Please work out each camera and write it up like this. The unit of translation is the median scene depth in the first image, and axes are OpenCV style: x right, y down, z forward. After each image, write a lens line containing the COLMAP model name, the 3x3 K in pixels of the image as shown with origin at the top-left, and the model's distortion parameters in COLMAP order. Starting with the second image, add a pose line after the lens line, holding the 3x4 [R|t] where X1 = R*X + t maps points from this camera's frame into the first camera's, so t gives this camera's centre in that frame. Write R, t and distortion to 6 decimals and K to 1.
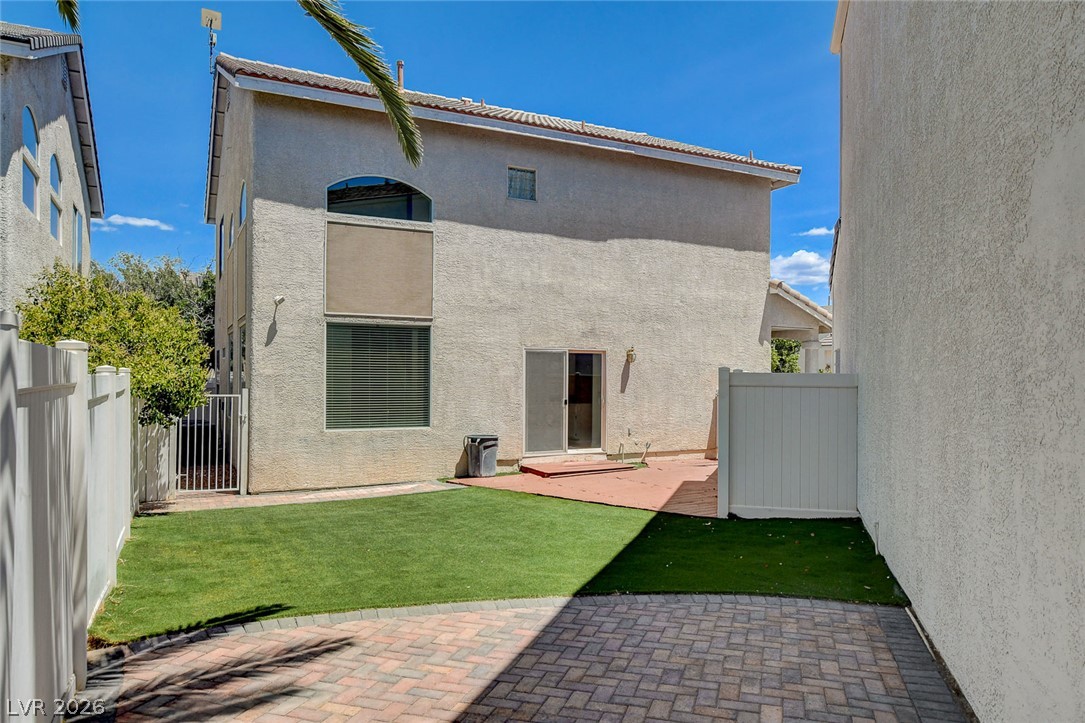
lens RADIAL K [[734.8, 0, 544.0], [0, 734.8, 378.2], [0, 0, 1]] dist [0.002108, 0.001104]
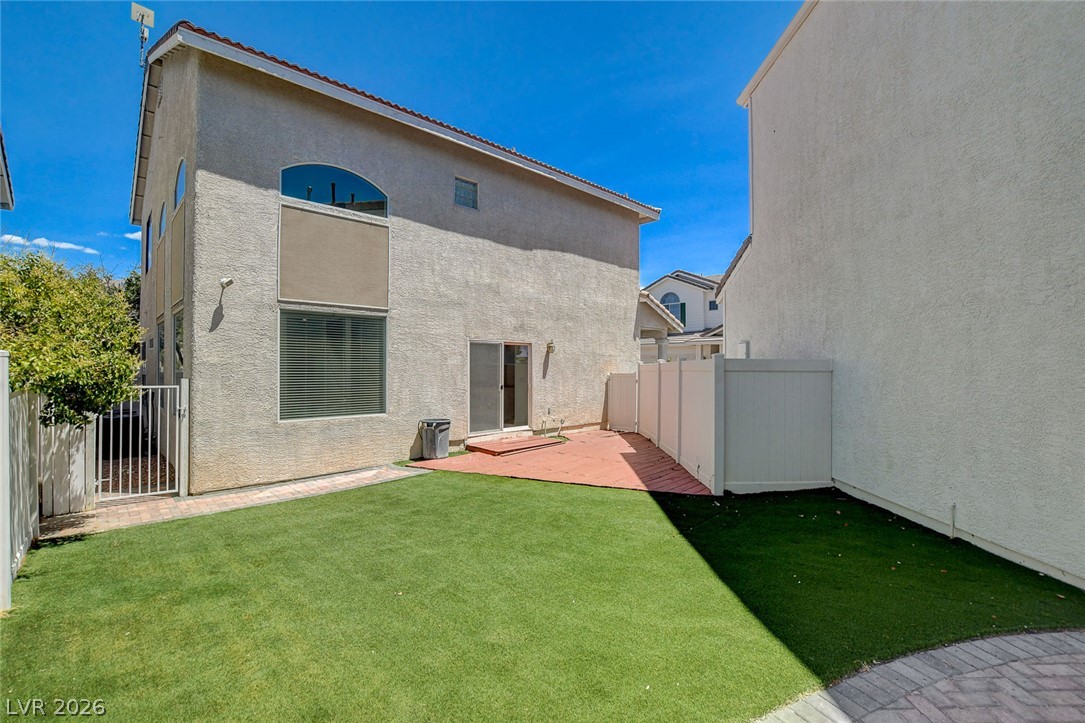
lens RADIAL K [[484.5, 0, 545.8], [0, 484.5, 366.2], [0, 0, 1]] dist [-0.026419, 0.000975]
pose [[0.957711, -0.005027, 0.287688, -0.135063], [0.006378, 0.999973, -0.003759, 0.003198], [-0.287662, 0.005435, 0.957717, 0.278825]]
